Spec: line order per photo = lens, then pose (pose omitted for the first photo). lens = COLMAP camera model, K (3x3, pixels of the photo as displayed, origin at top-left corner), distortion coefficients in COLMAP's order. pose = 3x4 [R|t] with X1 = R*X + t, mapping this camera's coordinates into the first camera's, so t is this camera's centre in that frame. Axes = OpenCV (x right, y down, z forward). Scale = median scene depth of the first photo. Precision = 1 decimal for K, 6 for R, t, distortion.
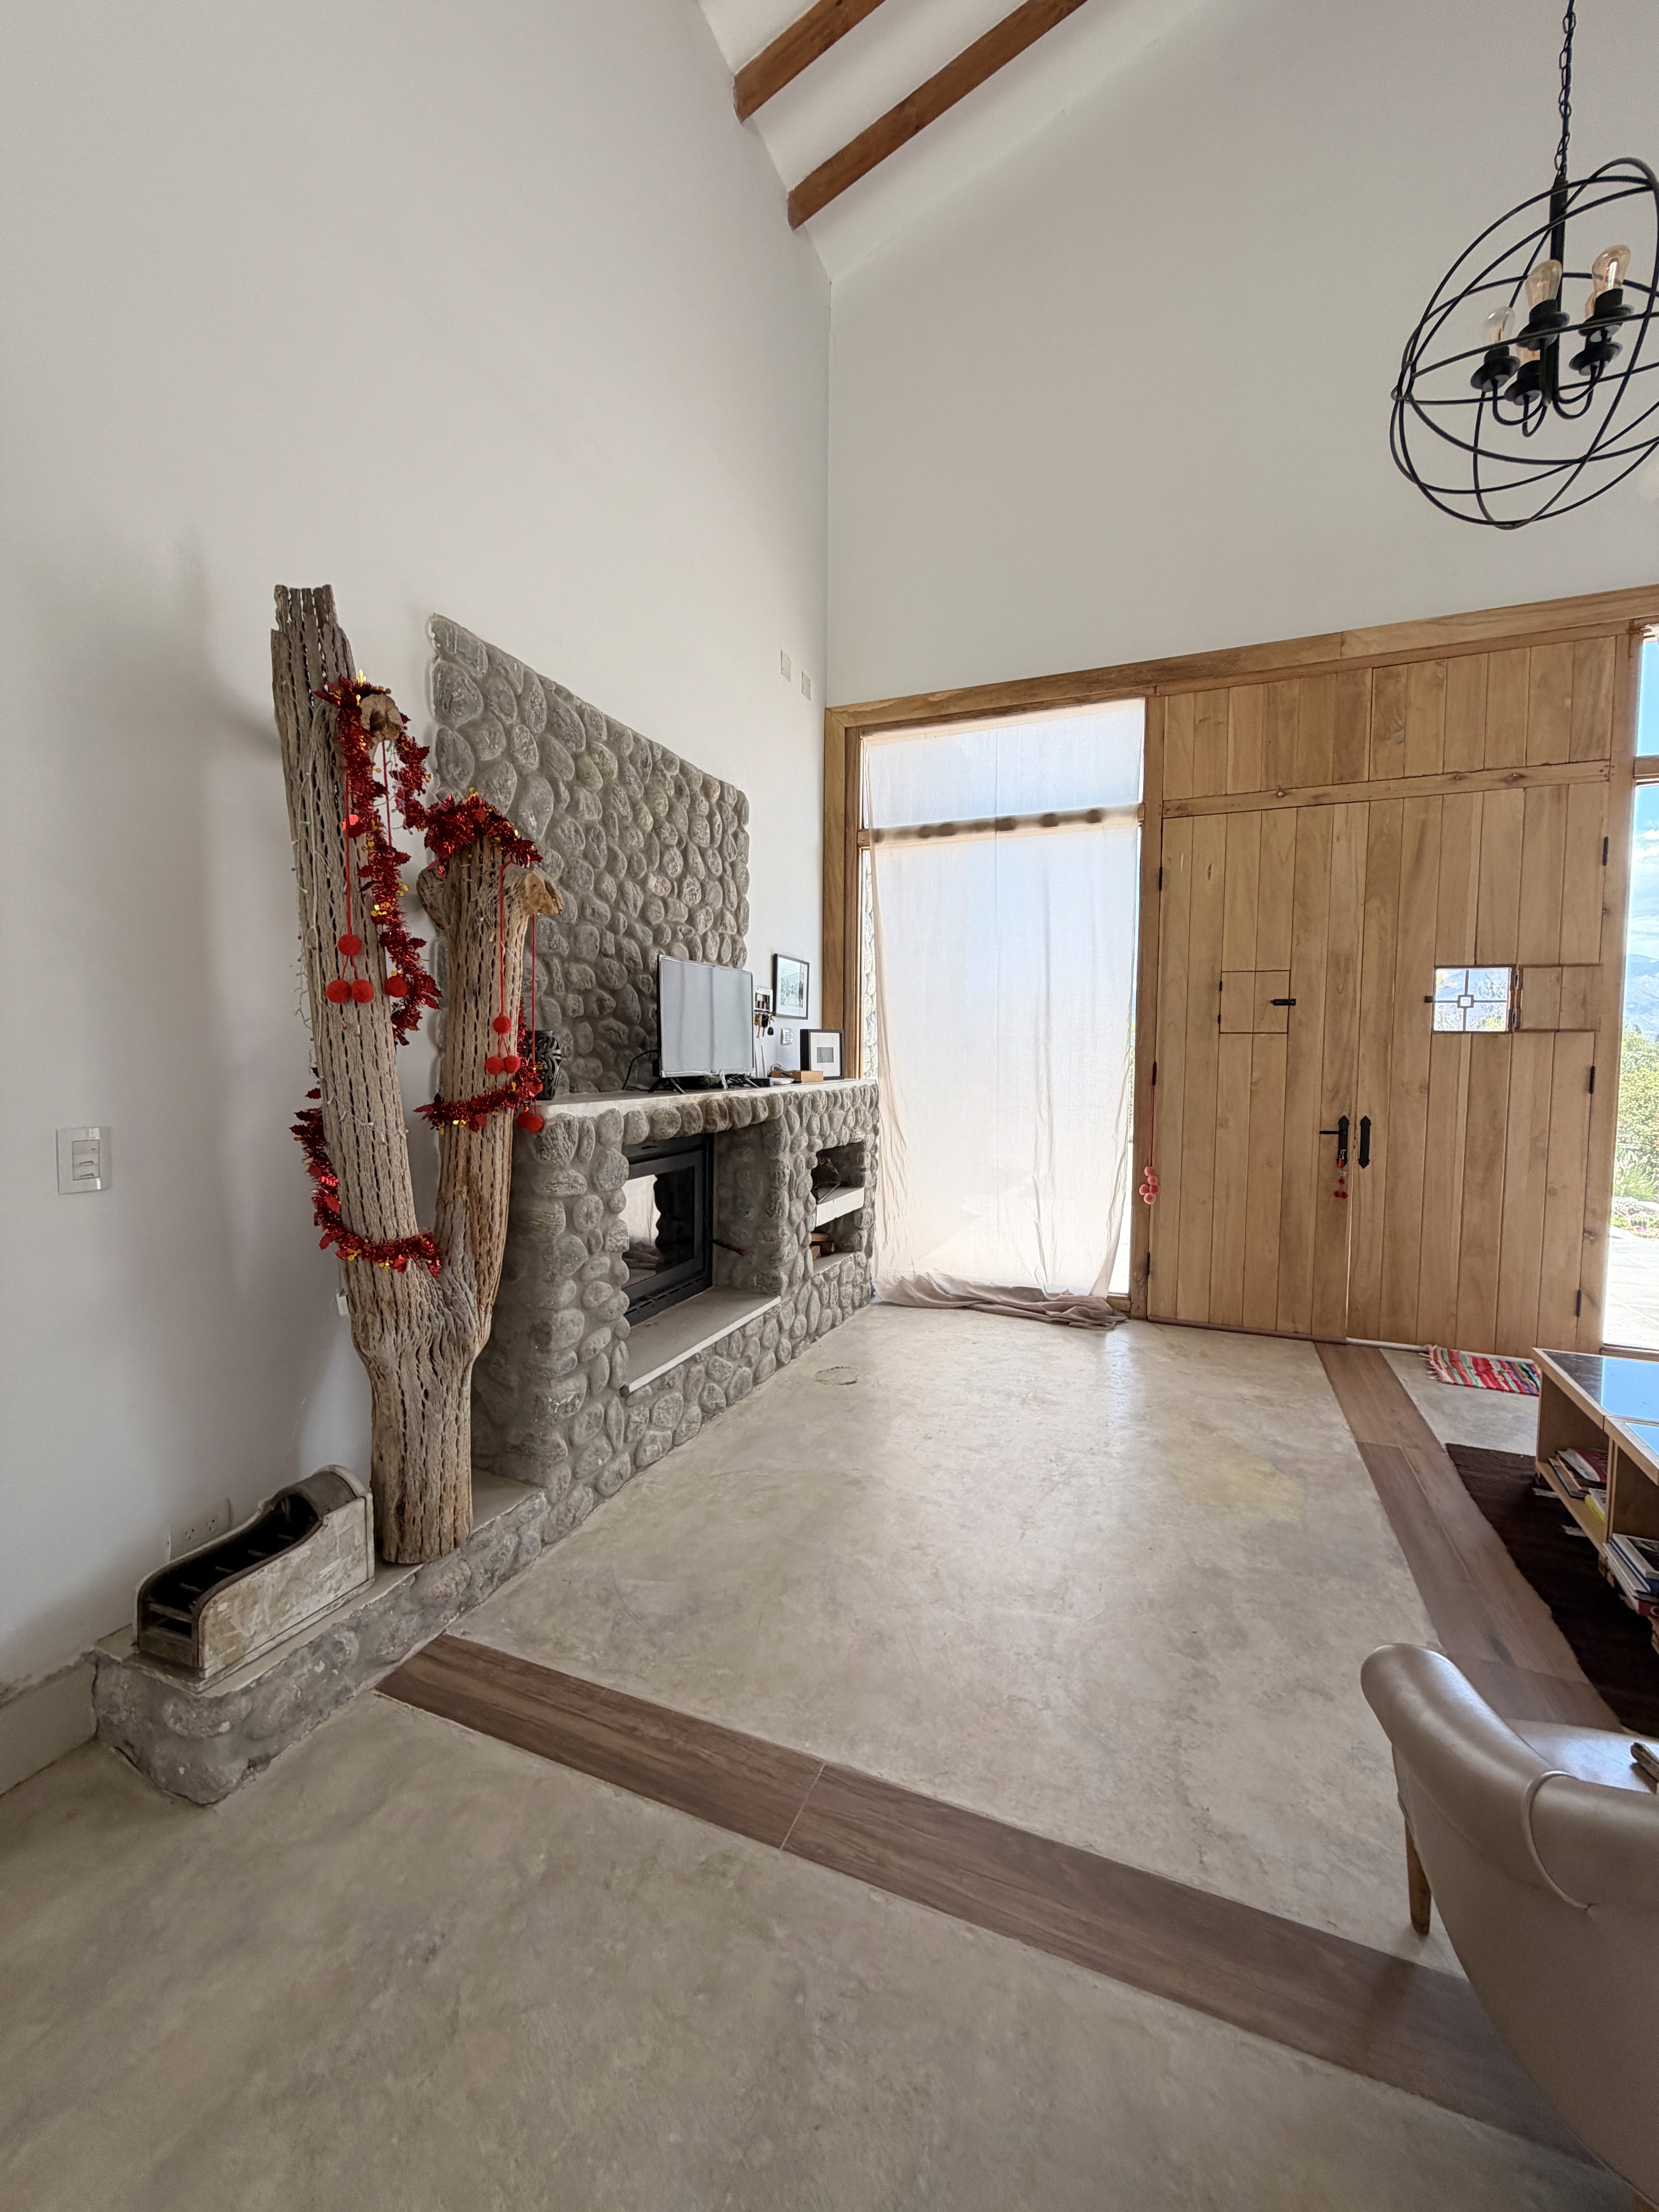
lens RADIAL K [[883.9, 0, 827.8], [0, 883.9, 1101.9], [0, 0, 1]] dist [0.000167, -0.000715]
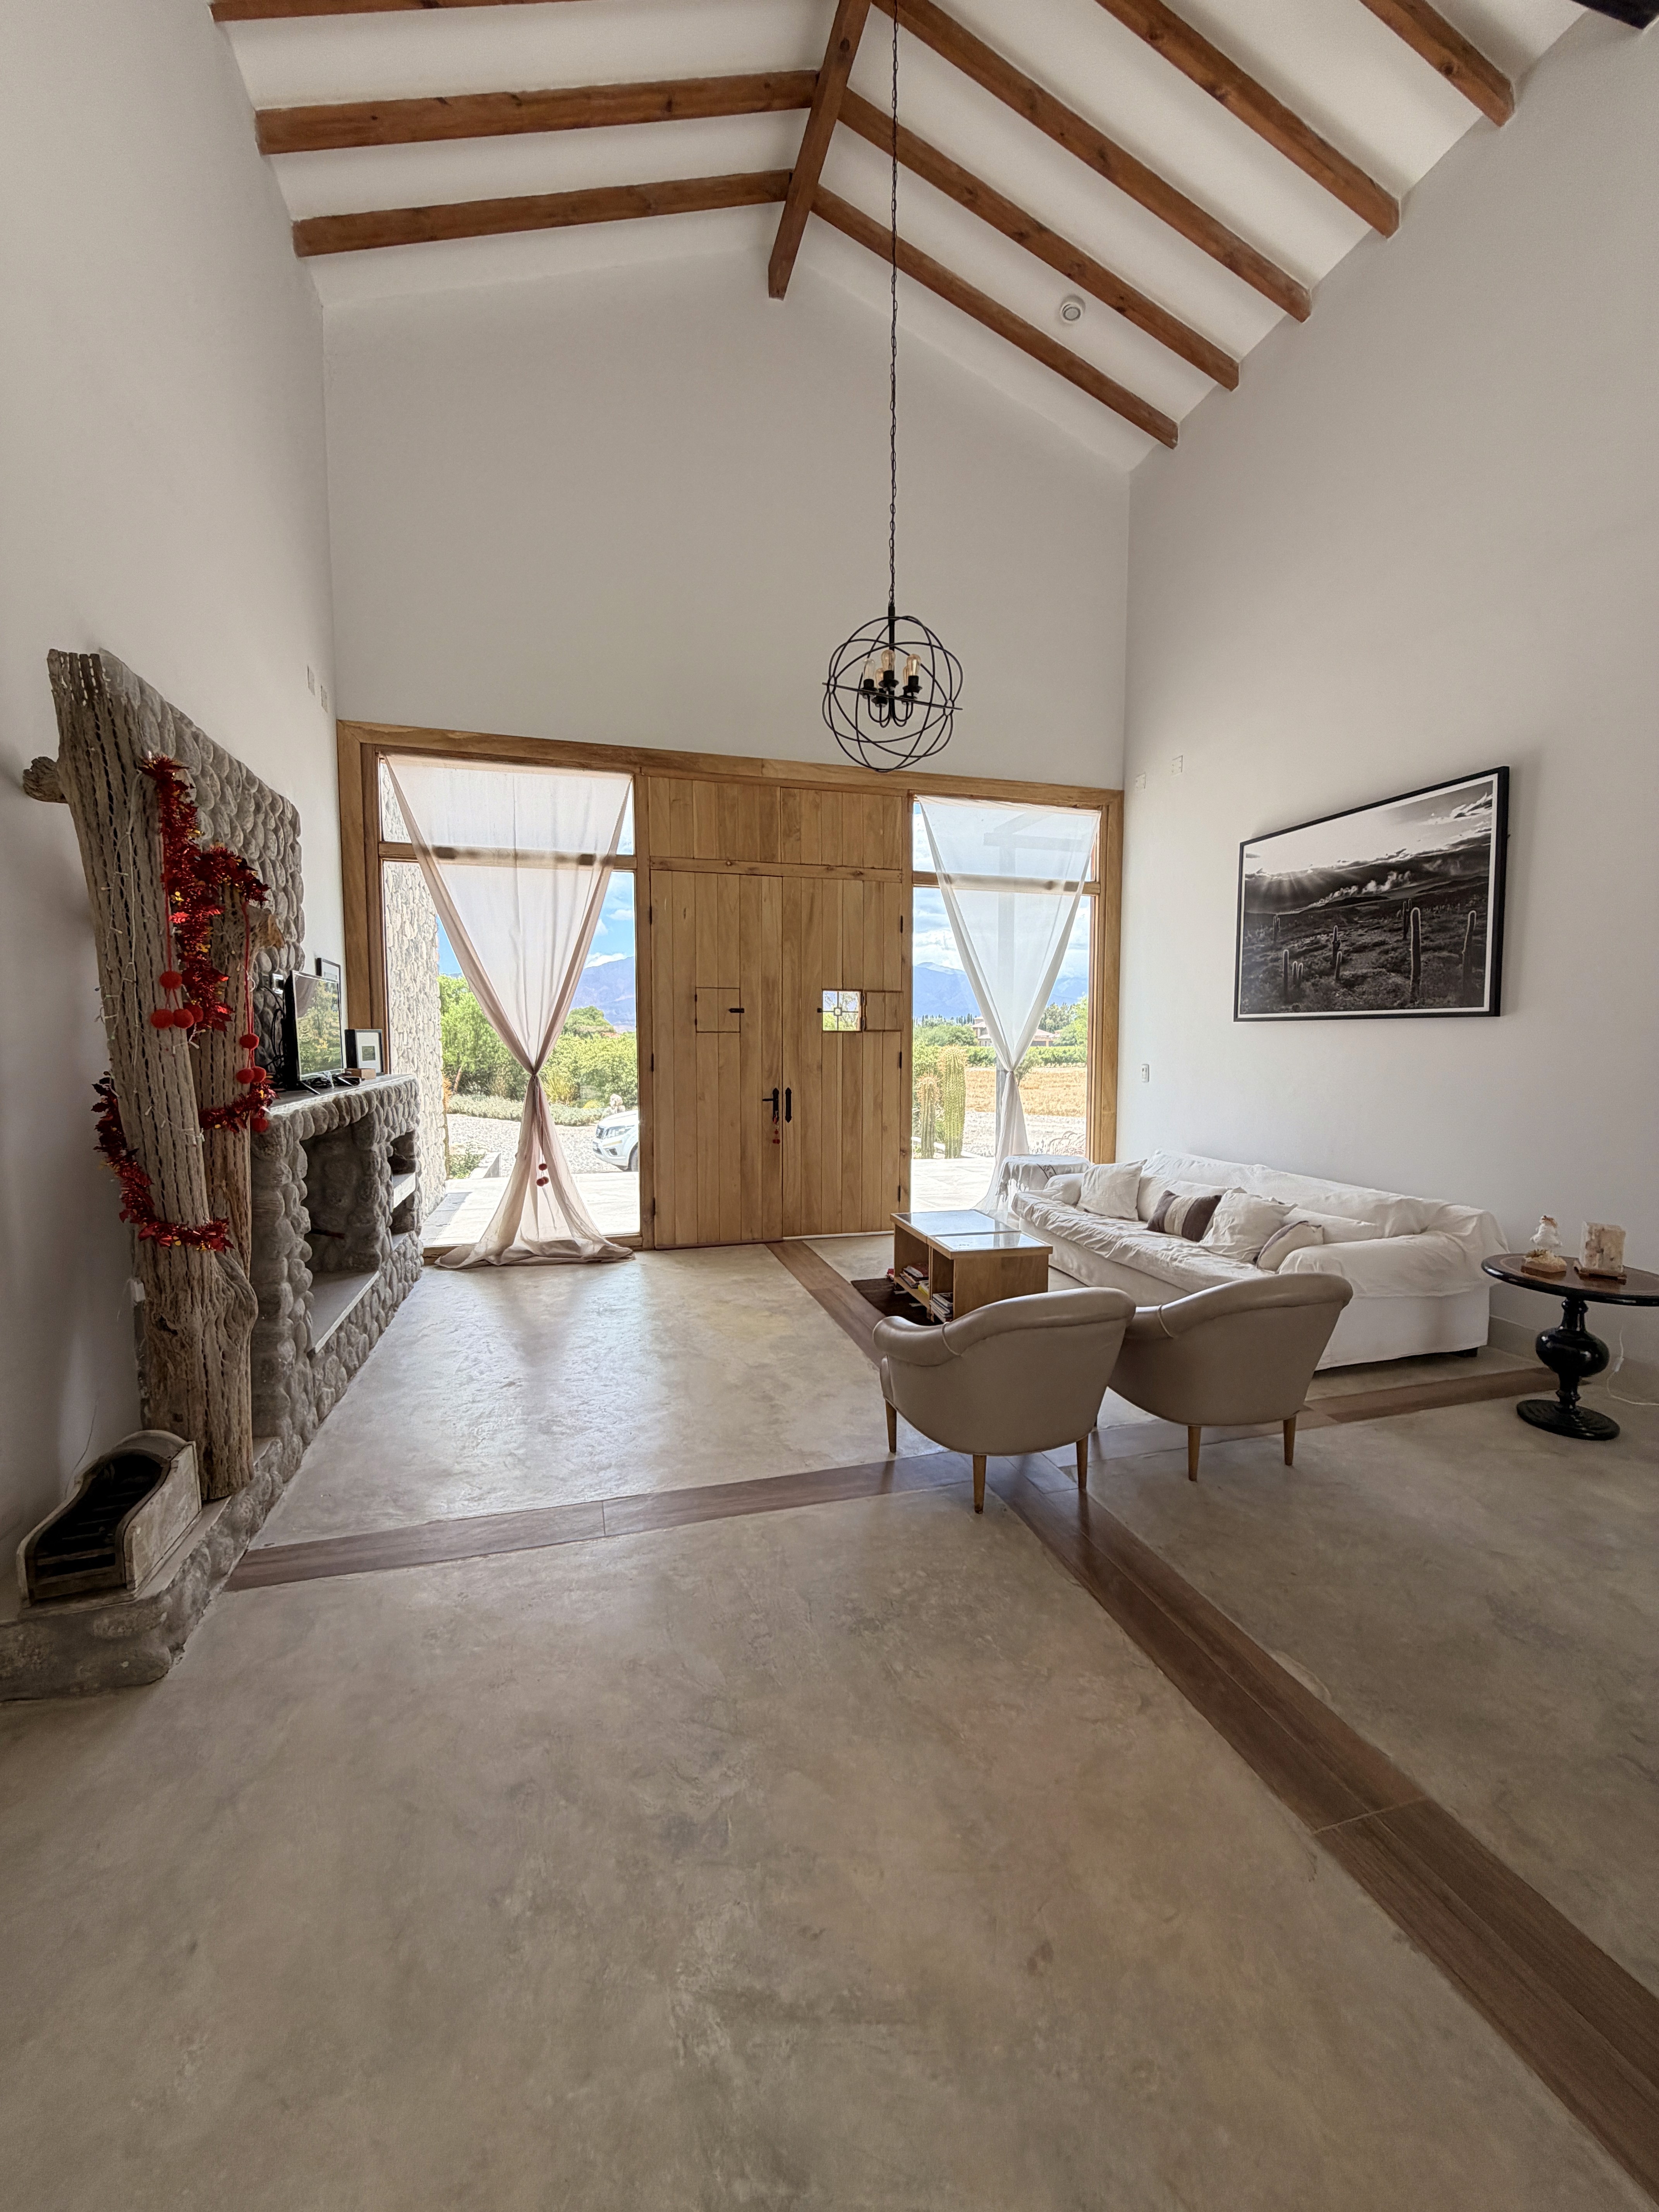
lens RADIAL K [[883.9, 0, 834.7], [0, 883.9, 1106.8], [0, 0, 1]] dist [0.000167, -0.000715]
pose [[0.779929, -0.058032, 0.623172, -0.281872], [0.042869, 0.998307, 0.039314, -0.007404], [-0.624398, -0.003948, 0.781096, -0.232159]]
